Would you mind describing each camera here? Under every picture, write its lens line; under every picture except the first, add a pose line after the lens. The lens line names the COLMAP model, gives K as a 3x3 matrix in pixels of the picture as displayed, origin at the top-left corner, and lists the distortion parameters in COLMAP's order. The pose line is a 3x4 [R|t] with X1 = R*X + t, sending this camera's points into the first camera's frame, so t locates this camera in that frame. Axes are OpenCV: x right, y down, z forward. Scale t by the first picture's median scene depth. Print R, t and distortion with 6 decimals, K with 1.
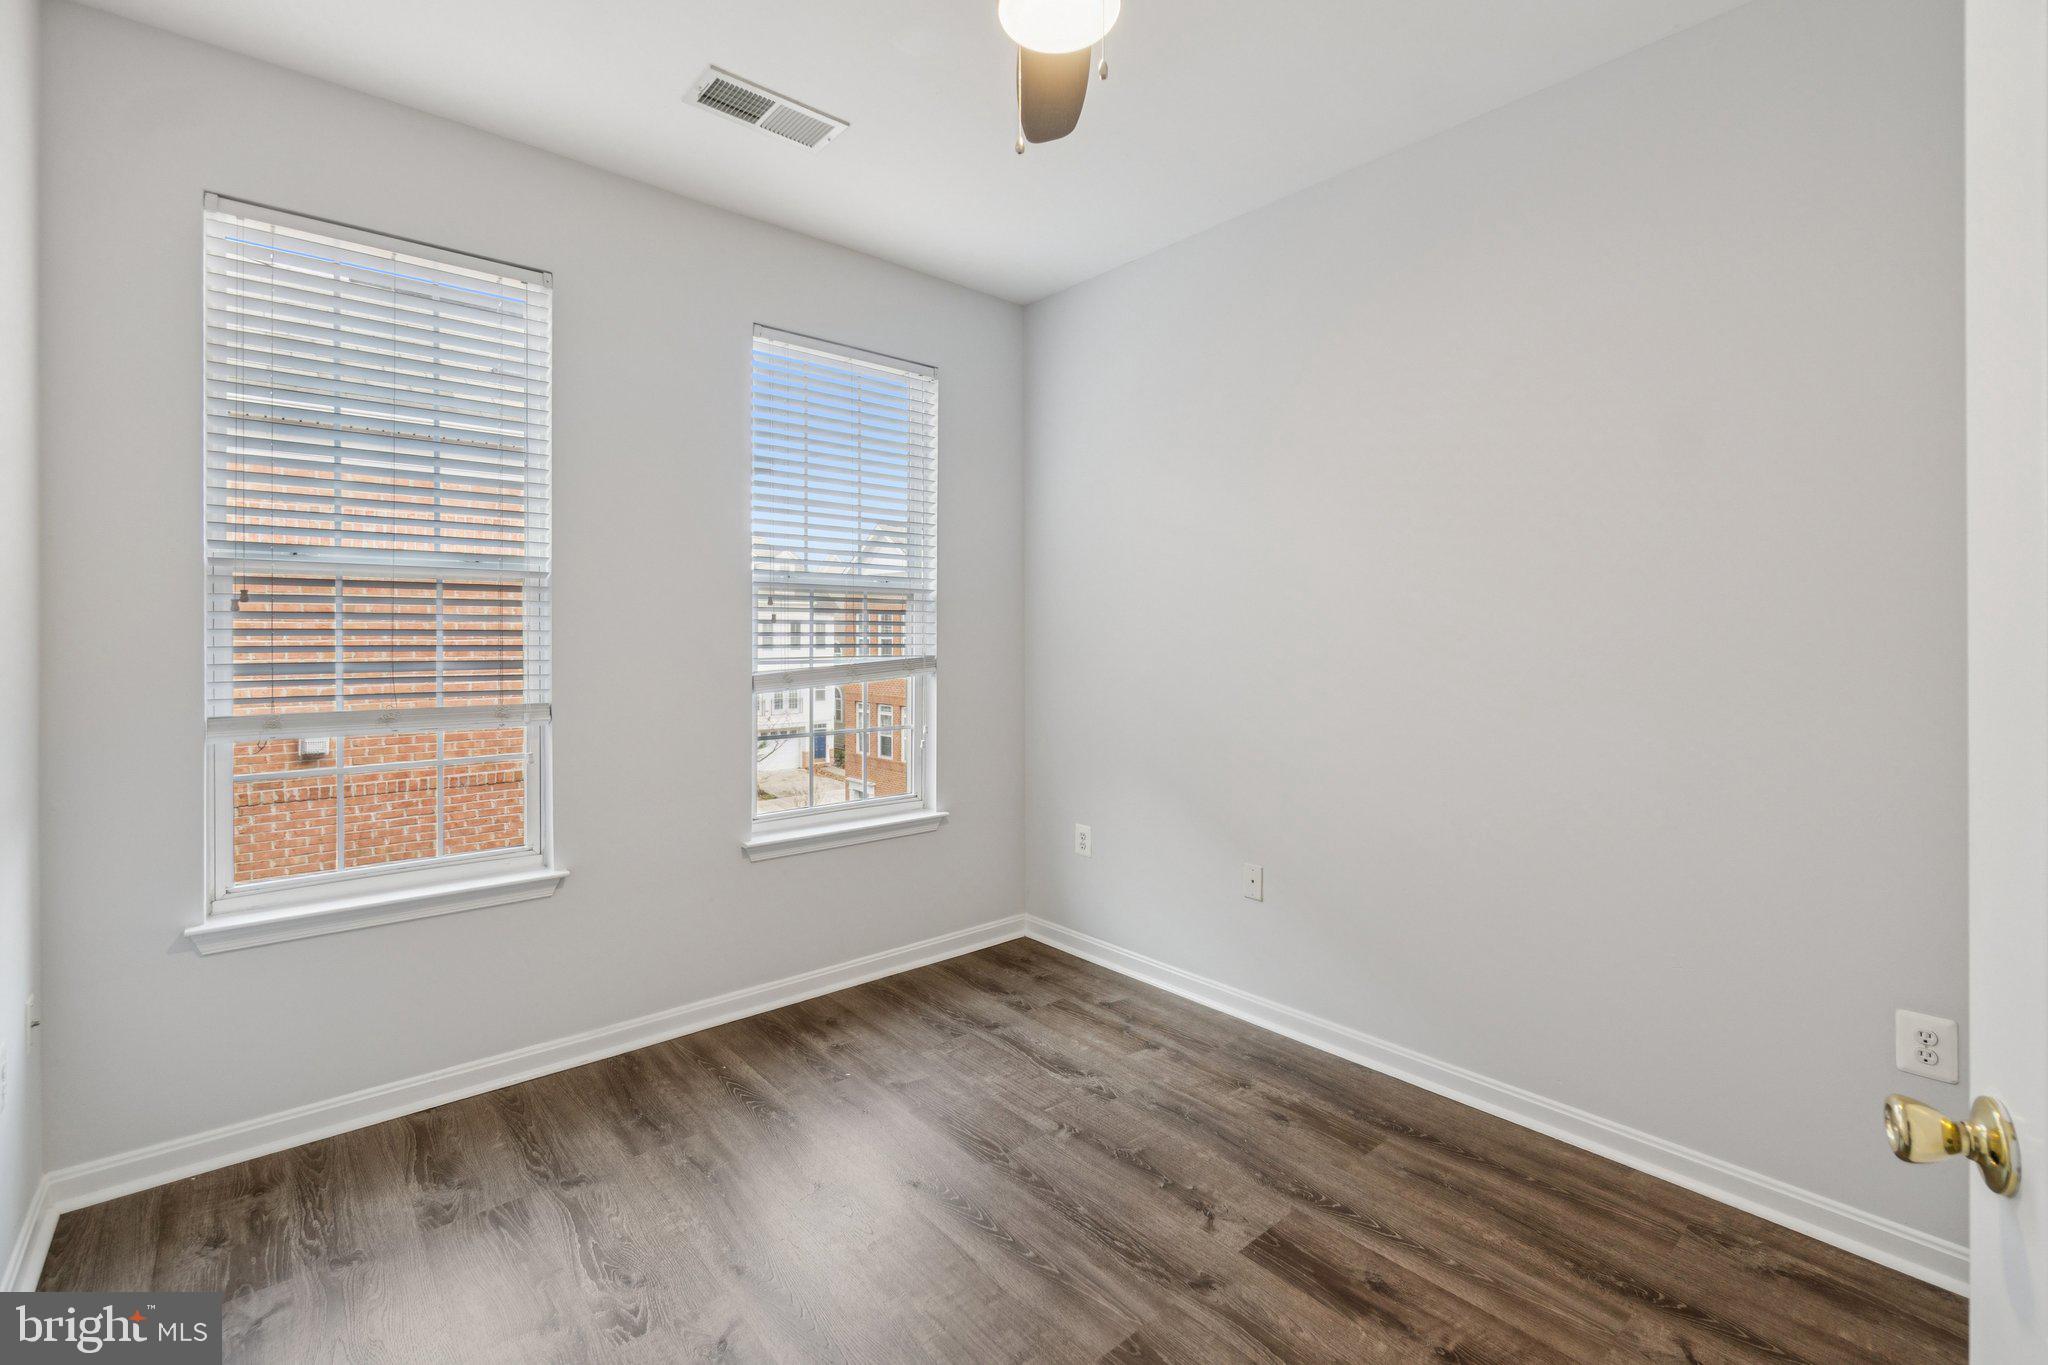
lens RADIAL K [[905.8, 0, 1010.8], [0, 905.8, 686.4], [0, 0, 1]] dist [0.005654, 0.001469]
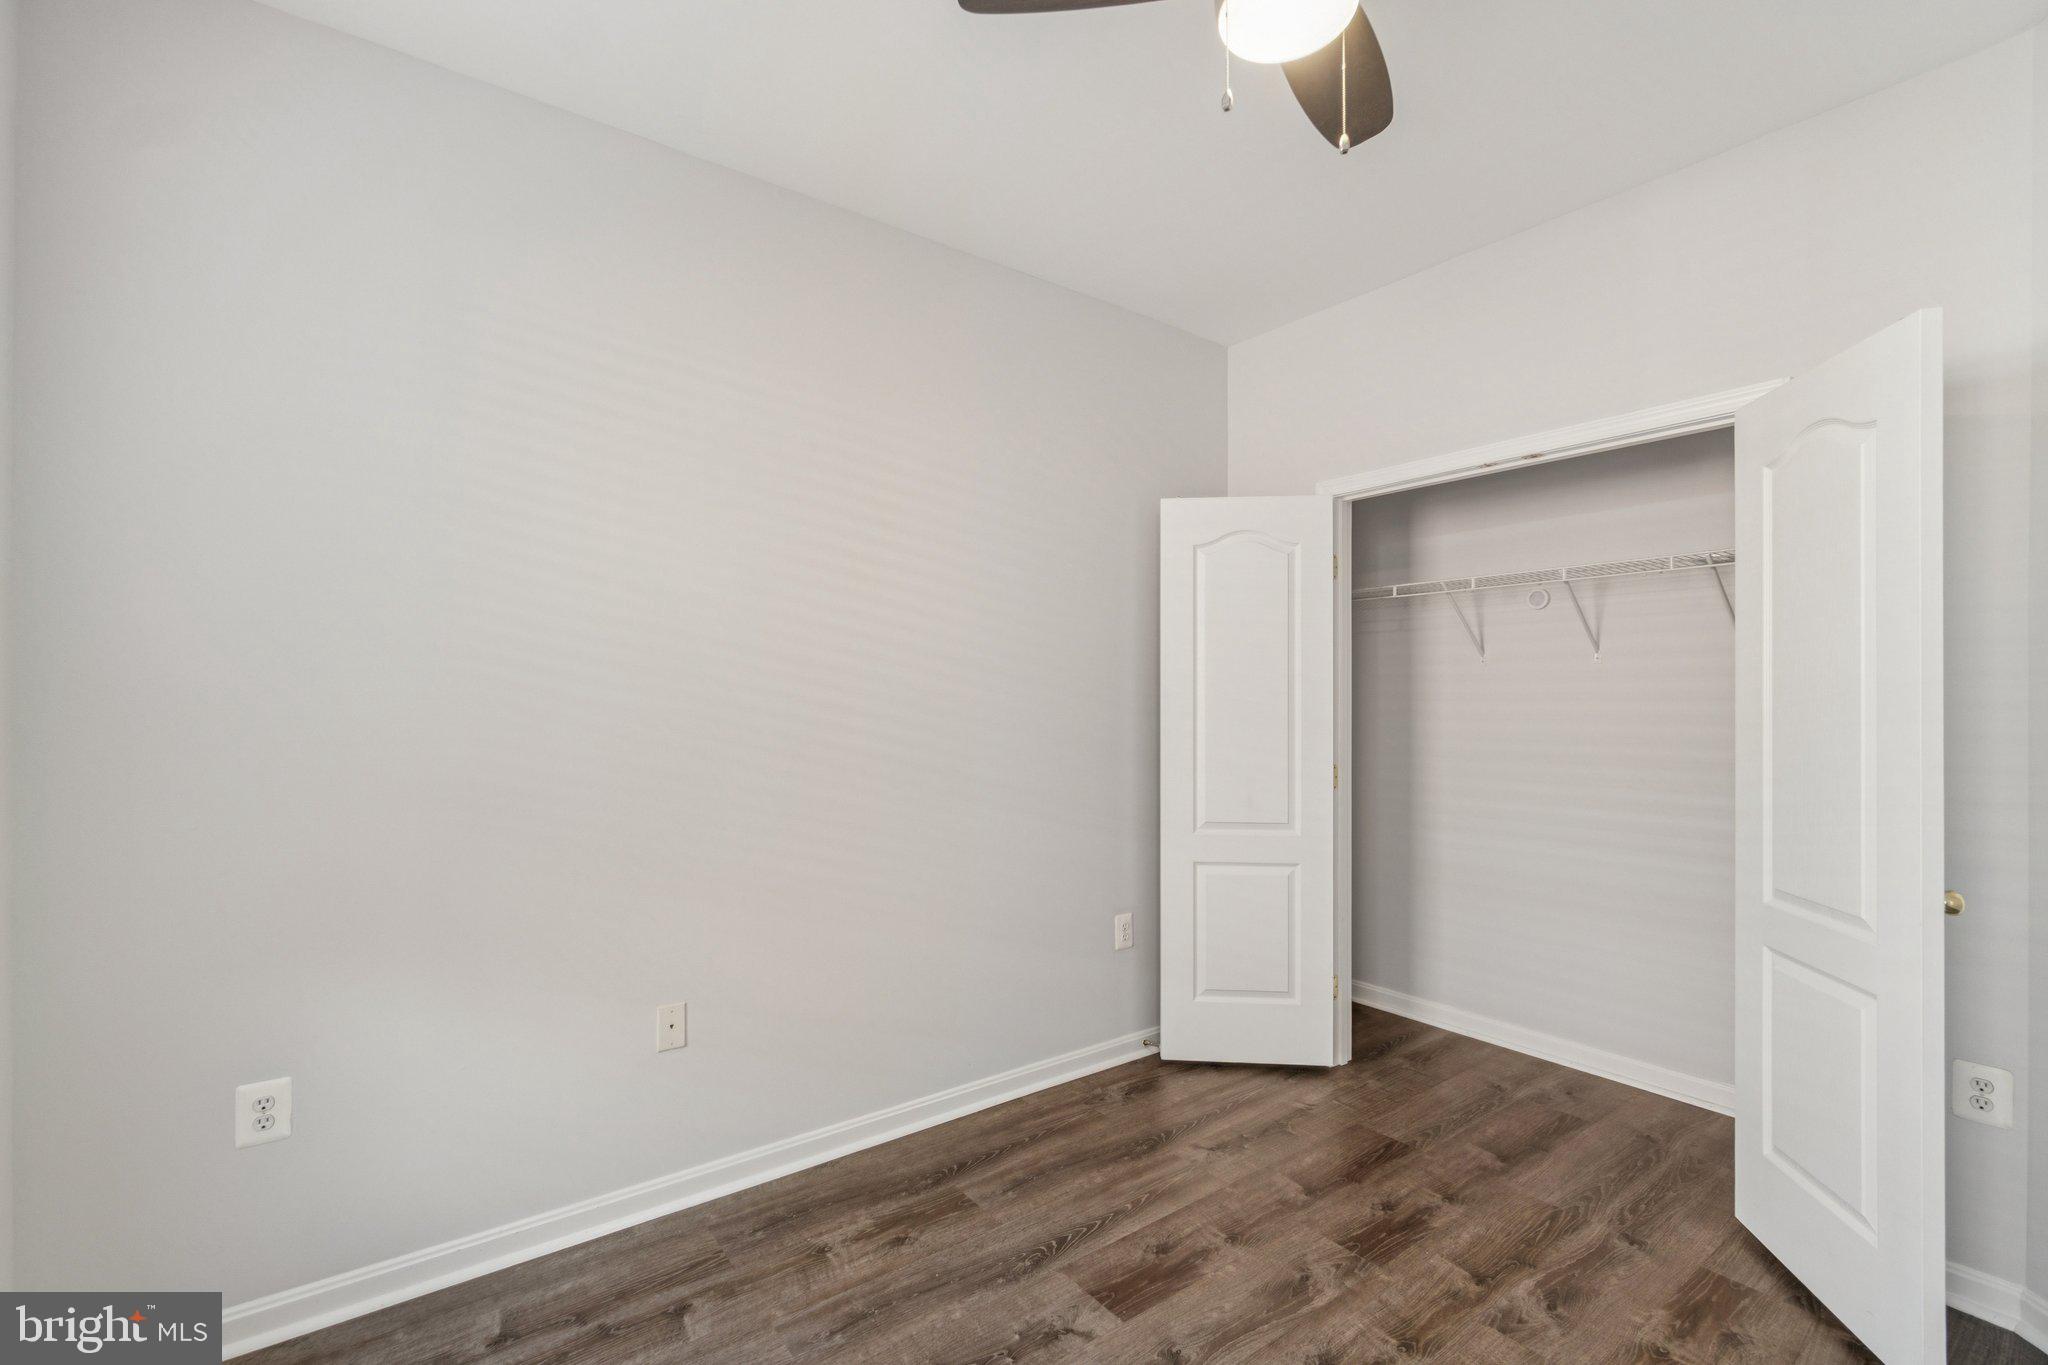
lens RADIAL K [[905.8, 0, 1012.8], [0, 905.8, 689.6], [0, 0, 1]] dist [0.005654, 0.001469]
pose [[0.072776, 0.005448, 0.997333, -0.655877], [0.056145, 0.998377, -0.009550, -0.062038], [-0.995767, 0.056690, 0.072352, 0.868850]]
